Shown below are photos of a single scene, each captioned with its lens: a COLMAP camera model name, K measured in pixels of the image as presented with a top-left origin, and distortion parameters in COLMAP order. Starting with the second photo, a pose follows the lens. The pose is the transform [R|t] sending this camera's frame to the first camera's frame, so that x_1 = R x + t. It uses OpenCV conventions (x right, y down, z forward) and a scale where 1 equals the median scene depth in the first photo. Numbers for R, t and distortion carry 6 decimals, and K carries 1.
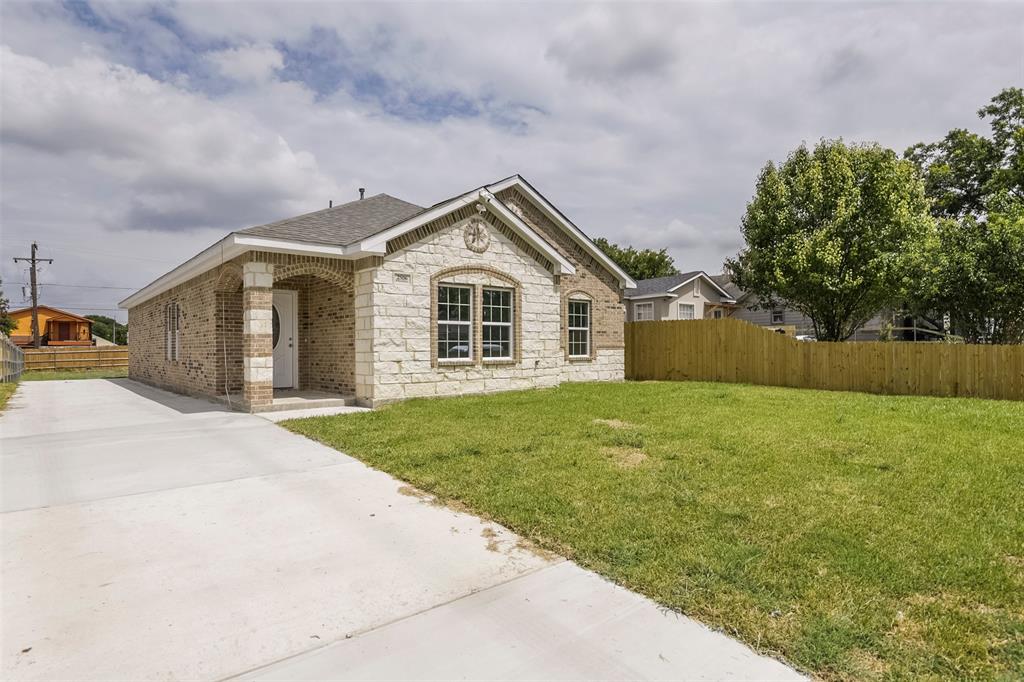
lens RADIAL K [[548.4, 0, 508.1], [0, 548.4, 343.6], [0, 0, 1]] dist [0.000531, -0.024799]
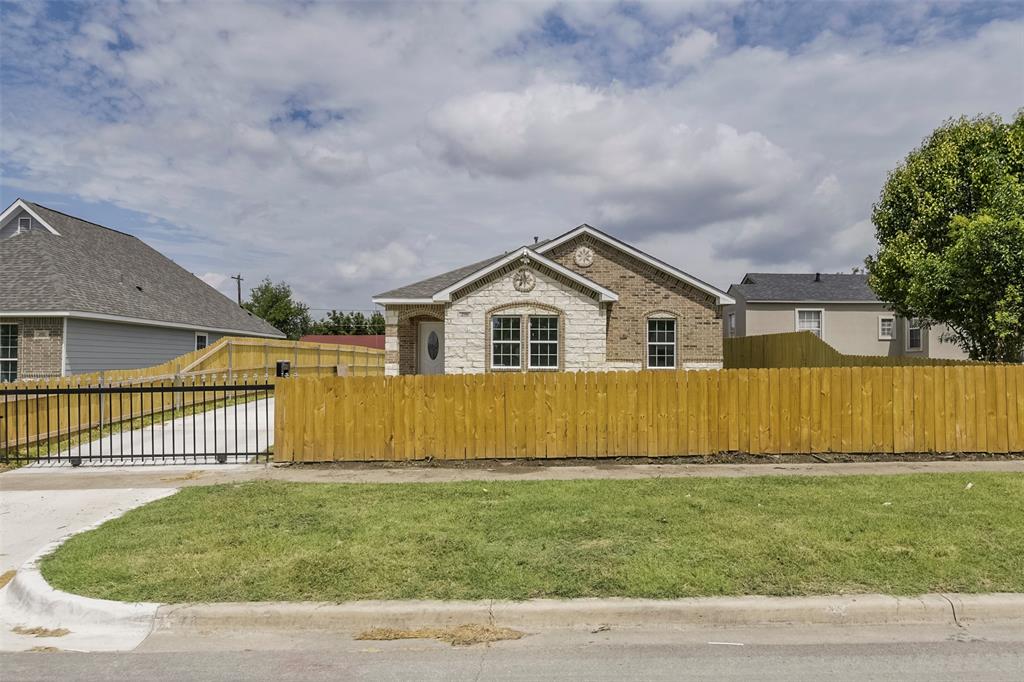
lens RADIAL K [[670.3, 0, 512.0], [0, 670.3, 341.0], [0, 0, 1]] dist [0.001076, -0.000480]
pose [[0.769320, -0.017953, -0.638611, 1.022594], [-0.001846, 0.999538, -0.030323, 0.013142], [0.638861, 0.024507, 0.768932, -0.351218]]
